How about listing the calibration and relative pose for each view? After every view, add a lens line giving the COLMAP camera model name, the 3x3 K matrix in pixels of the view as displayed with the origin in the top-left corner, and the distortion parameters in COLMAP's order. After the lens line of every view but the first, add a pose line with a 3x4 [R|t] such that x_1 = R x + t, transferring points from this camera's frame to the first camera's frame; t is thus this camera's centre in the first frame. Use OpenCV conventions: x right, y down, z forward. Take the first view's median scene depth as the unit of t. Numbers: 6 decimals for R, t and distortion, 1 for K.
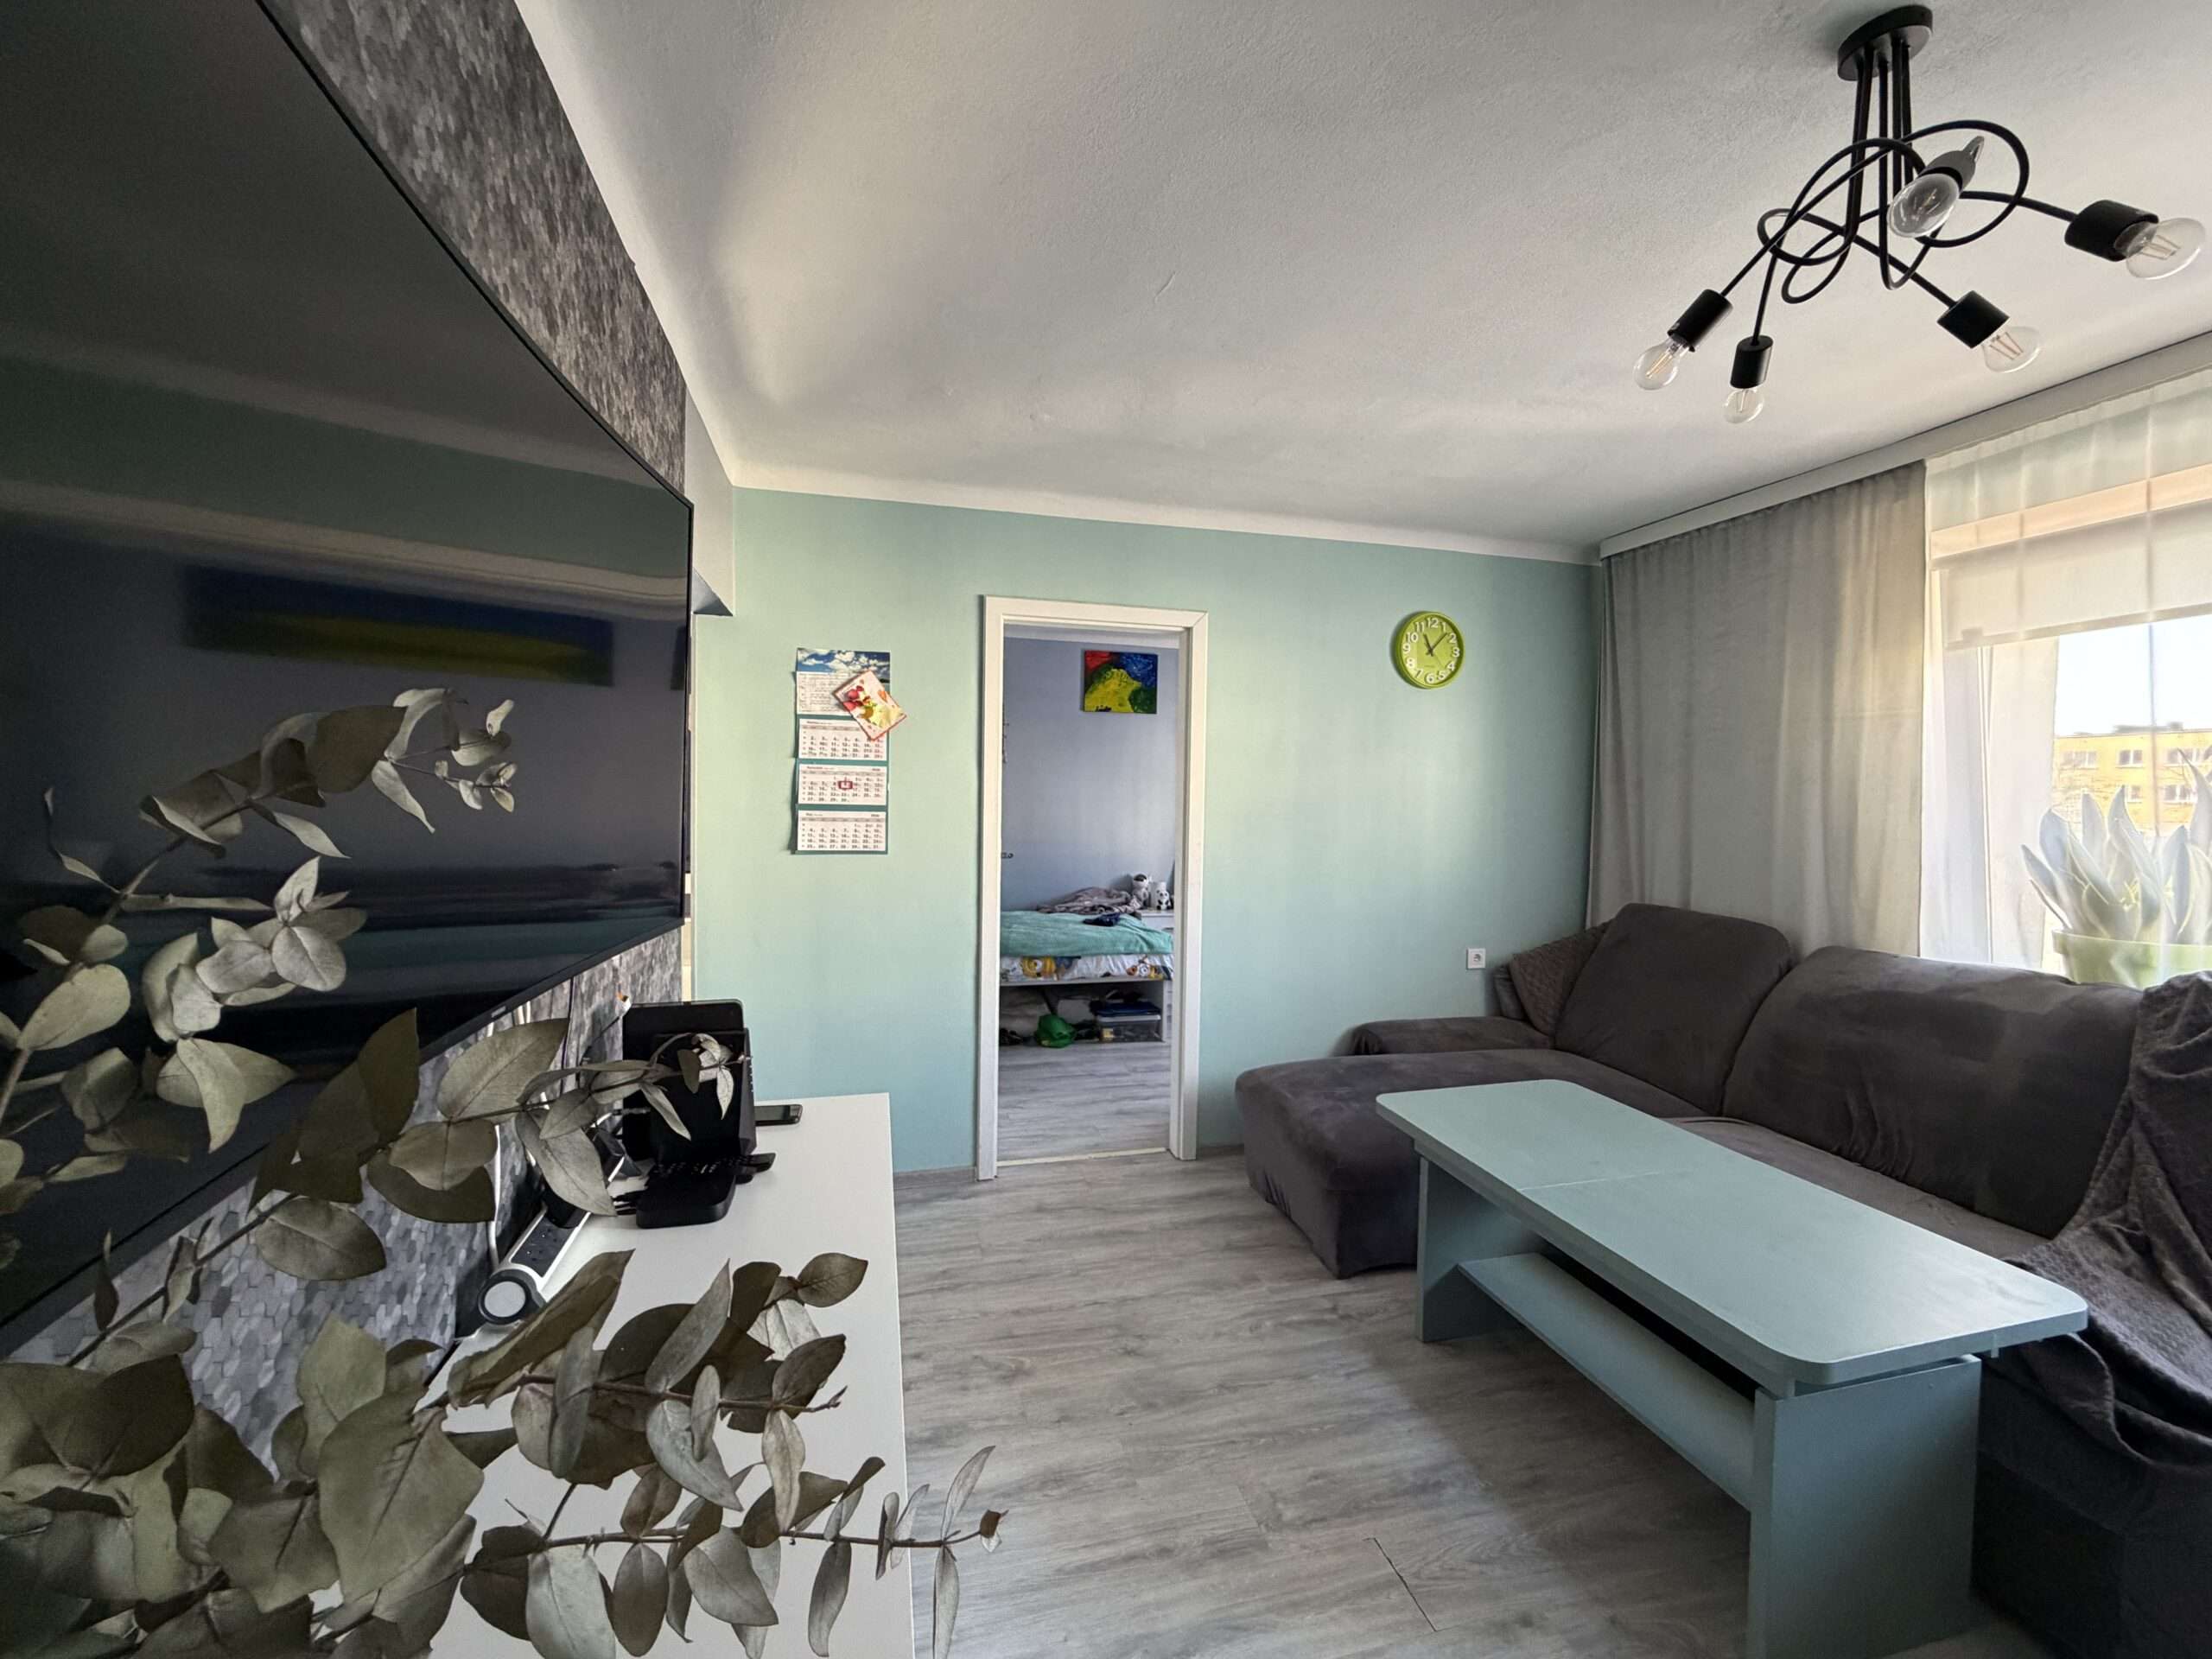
lens RADIAL K [[879.5, 0, 1110.3], [0, 879.5, 812.1], [0, 0, 1]] dist [-0.001773, -0.000050]
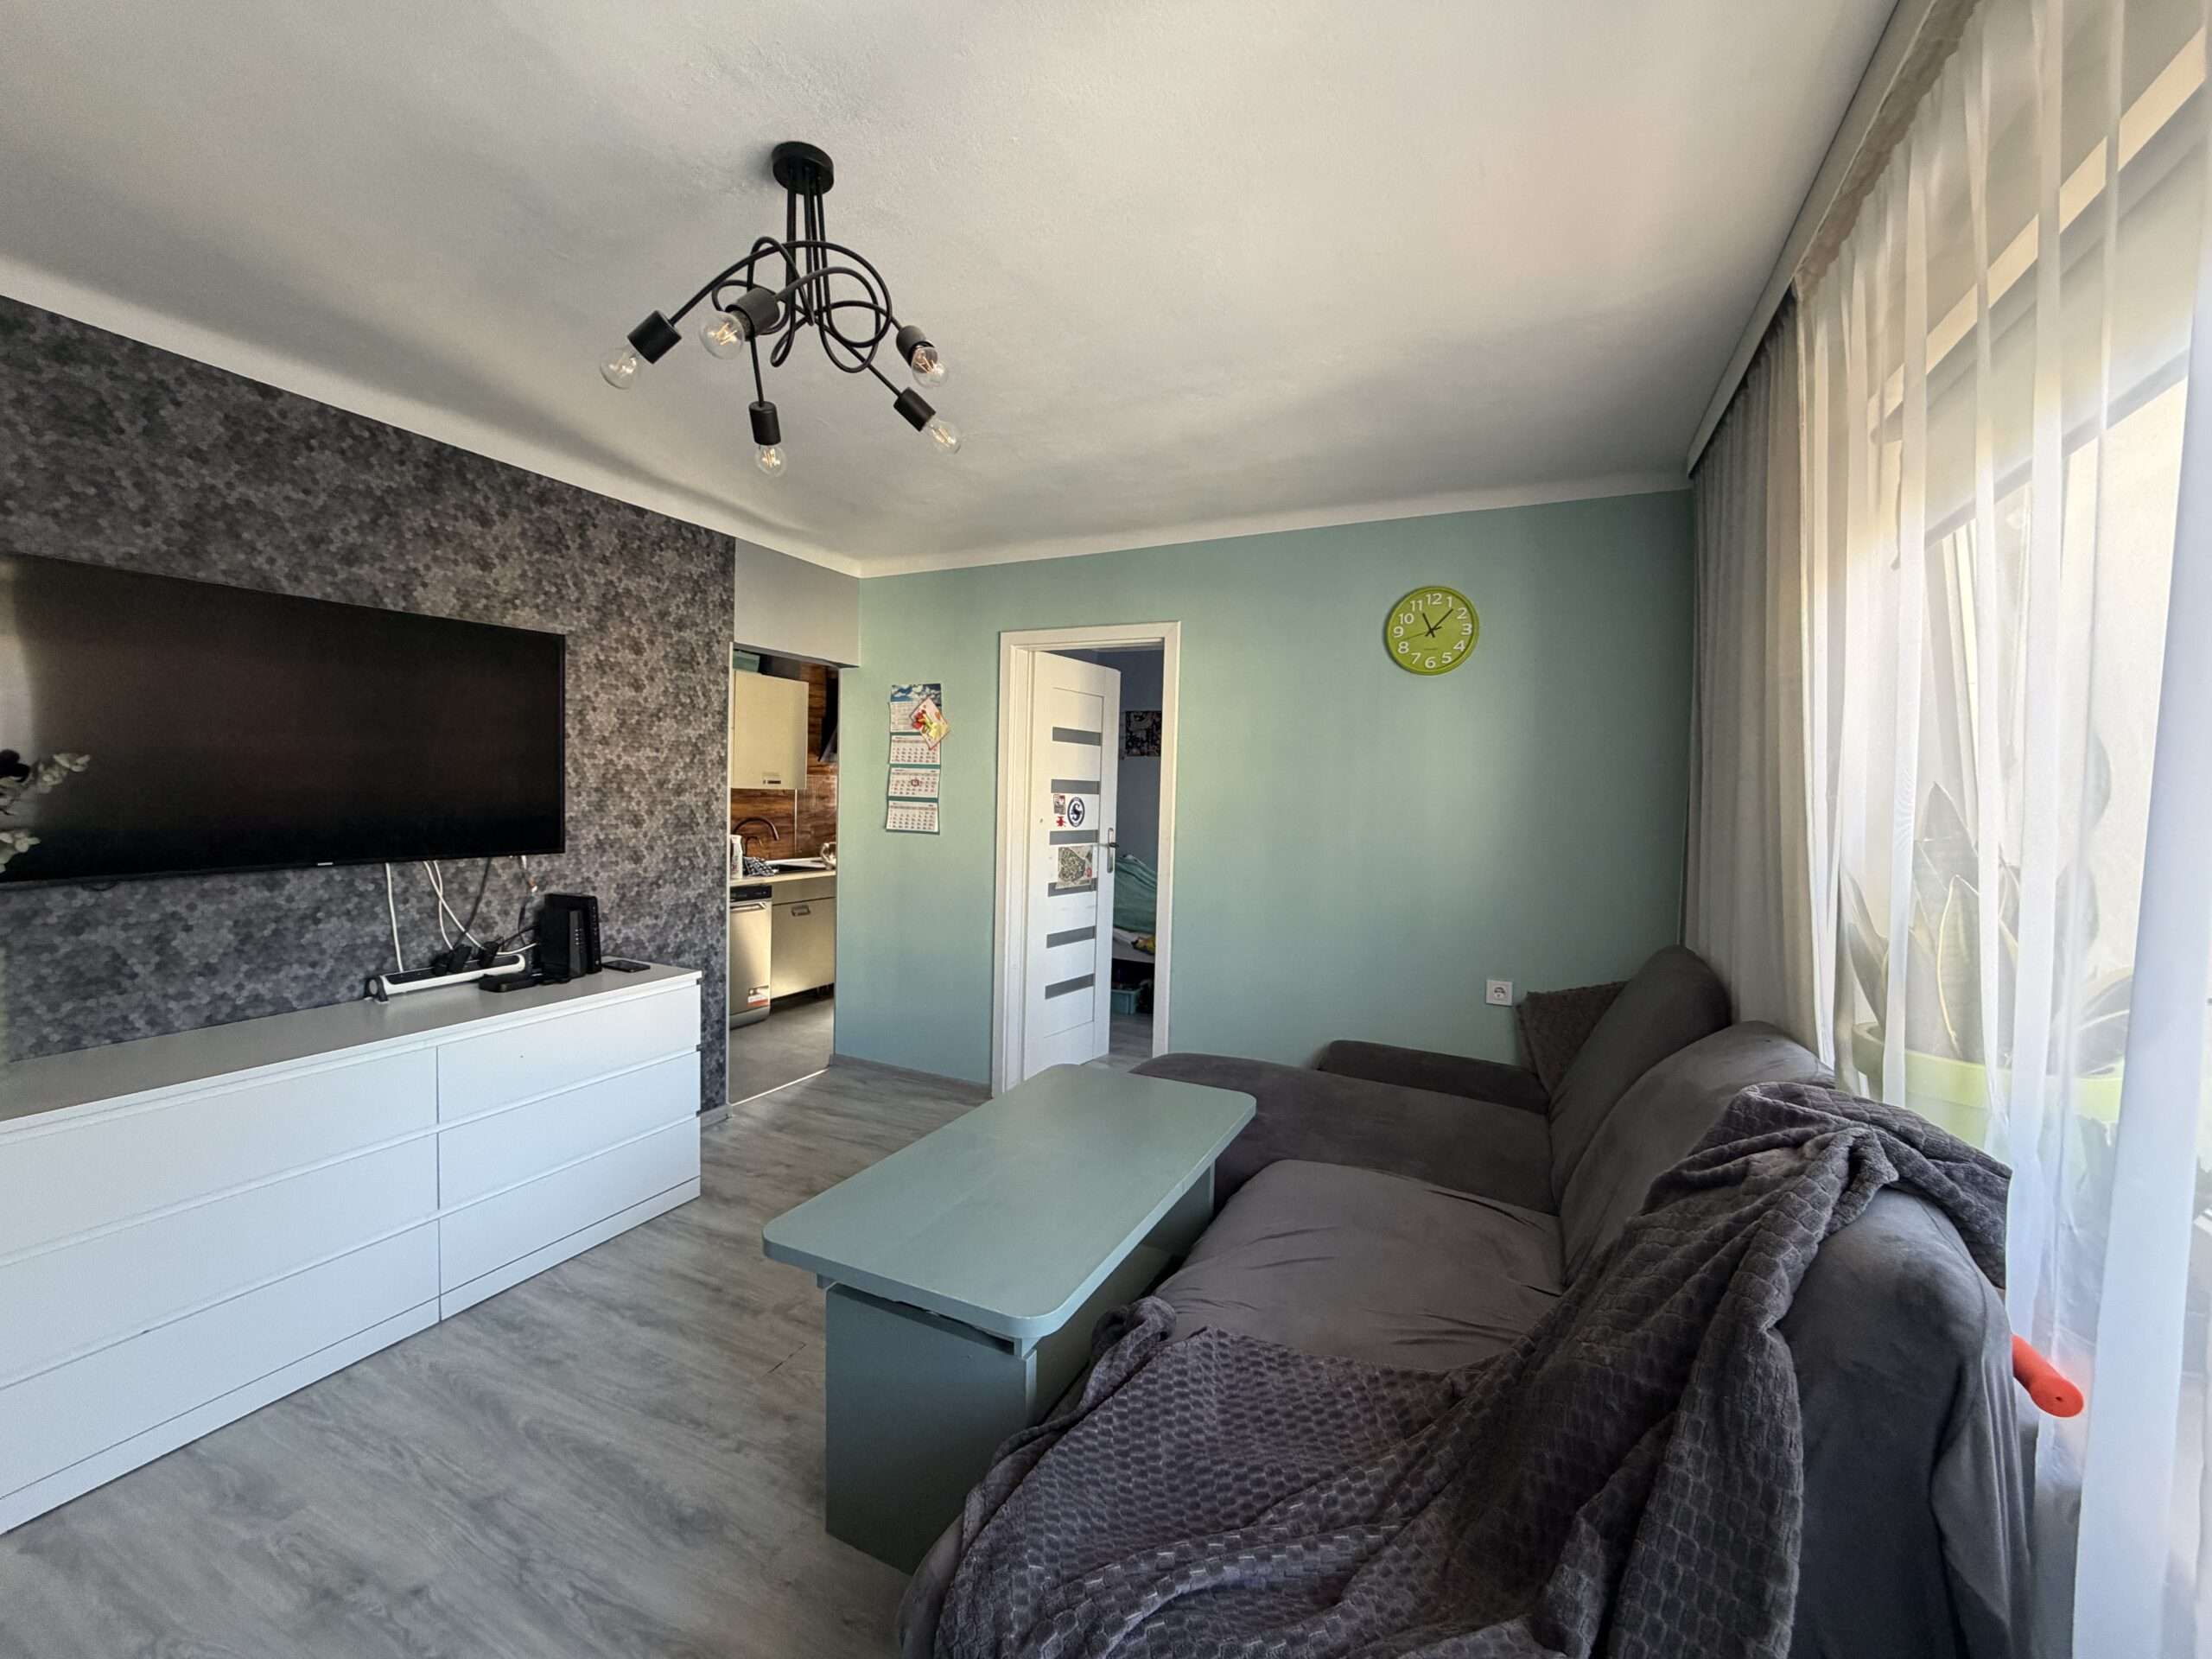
lens RADIAL K [[879.5, 0, 1105.8], [0, 879.5, 814.3], [0, 0, 1]] dist [-0.001773, -0.000050]
pose [[0.766354, 0.022706, -0.642018, 0.802688], [-0.026507, 0.999642, 0.003714, 0.005197], [0.641872, 0.014172, 0.766681, 0.141355]]
